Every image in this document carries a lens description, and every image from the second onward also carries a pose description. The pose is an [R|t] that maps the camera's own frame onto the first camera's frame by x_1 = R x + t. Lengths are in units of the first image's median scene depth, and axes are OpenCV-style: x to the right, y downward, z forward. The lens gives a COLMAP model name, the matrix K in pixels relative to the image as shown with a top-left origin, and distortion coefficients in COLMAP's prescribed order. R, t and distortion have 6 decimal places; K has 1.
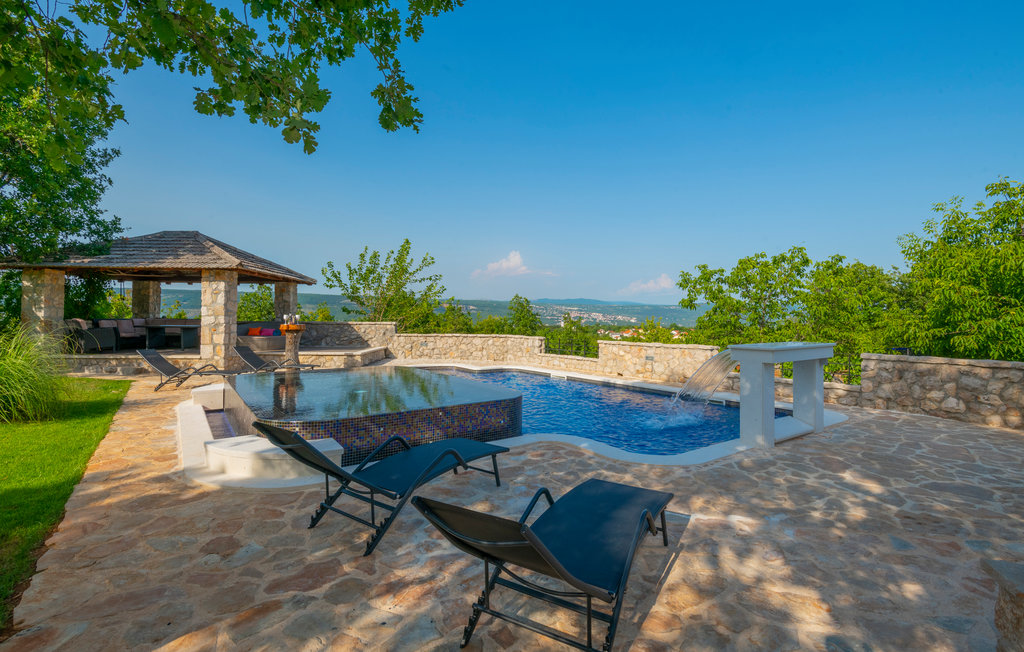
lens RADIAL K [[478.2, 0, 512.0], [0, 478.2, 326.0], [0, 0, 1]] dist [-0.001068, -0.000198]
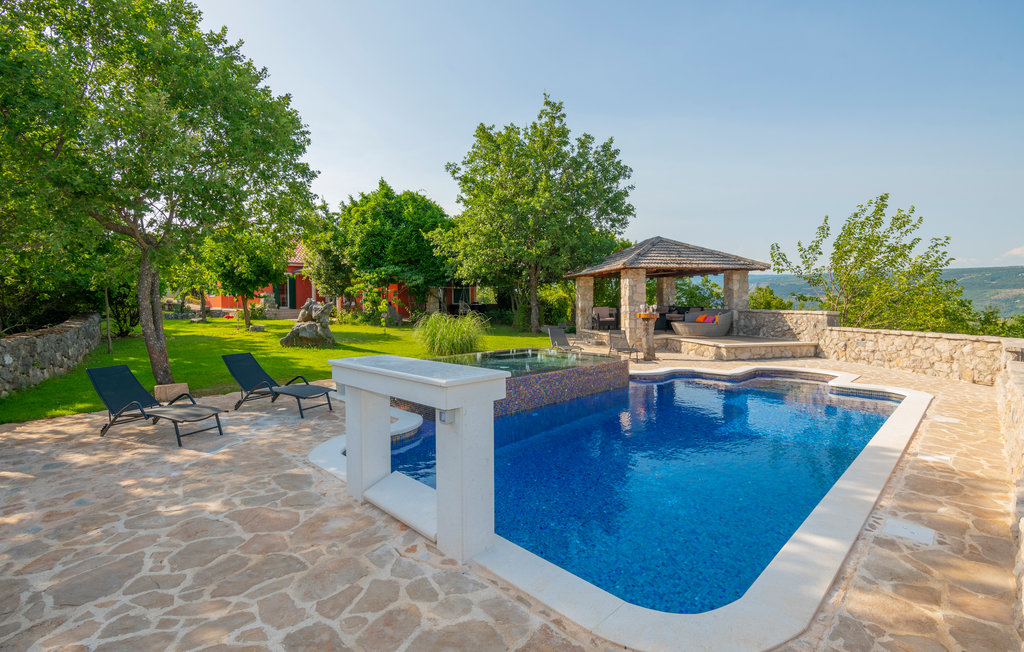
lens RADIAL K [[478.2, 0, 512.0], [0, 478.2, 326.0], [0, 0, 1]] dist [-0.001068, -0.000198]
pose [[0.145185, 0.045265, -0.988369, 0.445611], [-0.005584, 0.998975, 0.044930, -0.016847], [0.989389, -0.001004, 0.145289, 0.383253]]
